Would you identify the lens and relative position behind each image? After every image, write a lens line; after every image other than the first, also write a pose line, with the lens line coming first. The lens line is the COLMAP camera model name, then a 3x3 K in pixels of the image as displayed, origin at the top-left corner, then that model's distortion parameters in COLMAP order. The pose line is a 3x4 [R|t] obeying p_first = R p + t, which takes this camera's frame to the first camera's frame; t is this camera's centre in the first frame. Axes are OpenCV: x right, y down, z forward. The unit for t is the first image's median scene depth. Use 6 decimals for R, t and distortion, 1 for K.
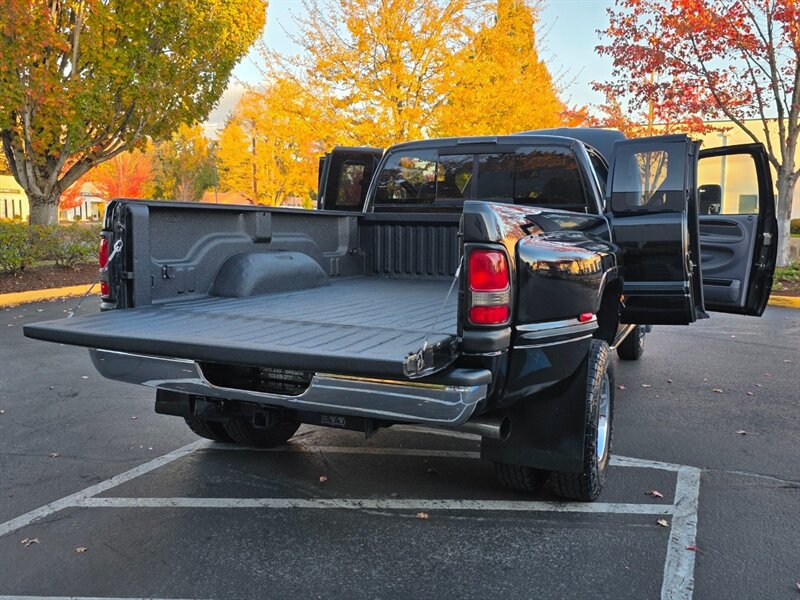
lens RADIAL K [[729.9, 0, 402.8], [0, 729.9, 297.2], [0, 0, 1]] dist [0.051208, -0.010952]
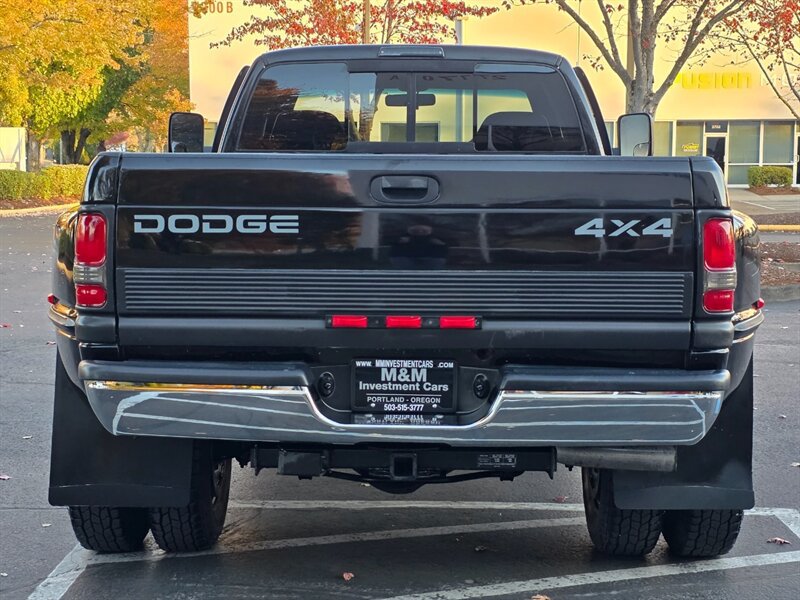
lens RADIAL K [[1432.5, 0, 402.0], [0, 1432.5, 296.4], [0, 0, 1]] dist [0.143589, -0.186595]
pose [[0.922434, -0.043116, 0.383740, -0.572549], [0.048480, 0.998815, -0.004312, 0.007202], [-0.383099, 0.022581, 0.923431, -0.219958]]
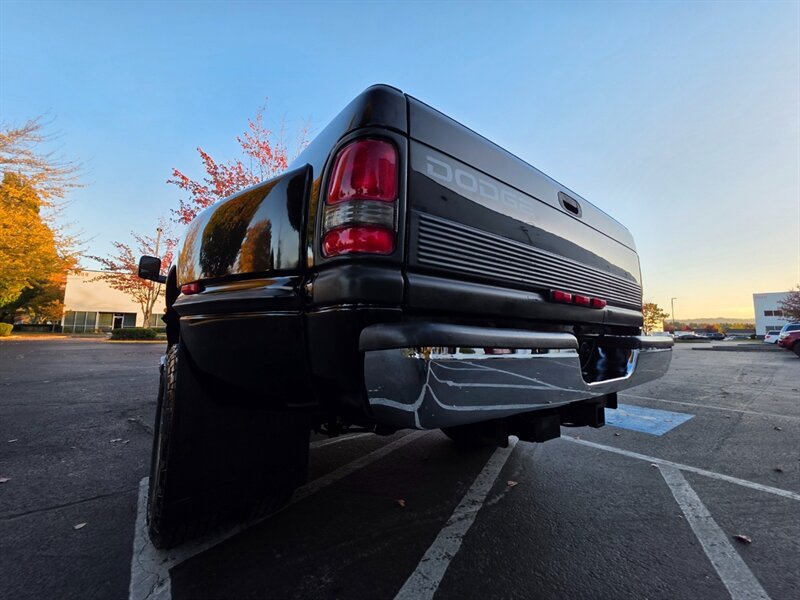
lens RADIAL K [[318.6, 0, 401.1], [0, 318.6, 298.4], [0, 0, 1]] dist [0.005205, 0.000231]
pose [[0.471856, 0.091927, 0.876870, -0.517947], [0.090049, 0.984324, -0.151648, 0.053515], [-0.877065, 0.150517, 0.456181, 0.810064]]
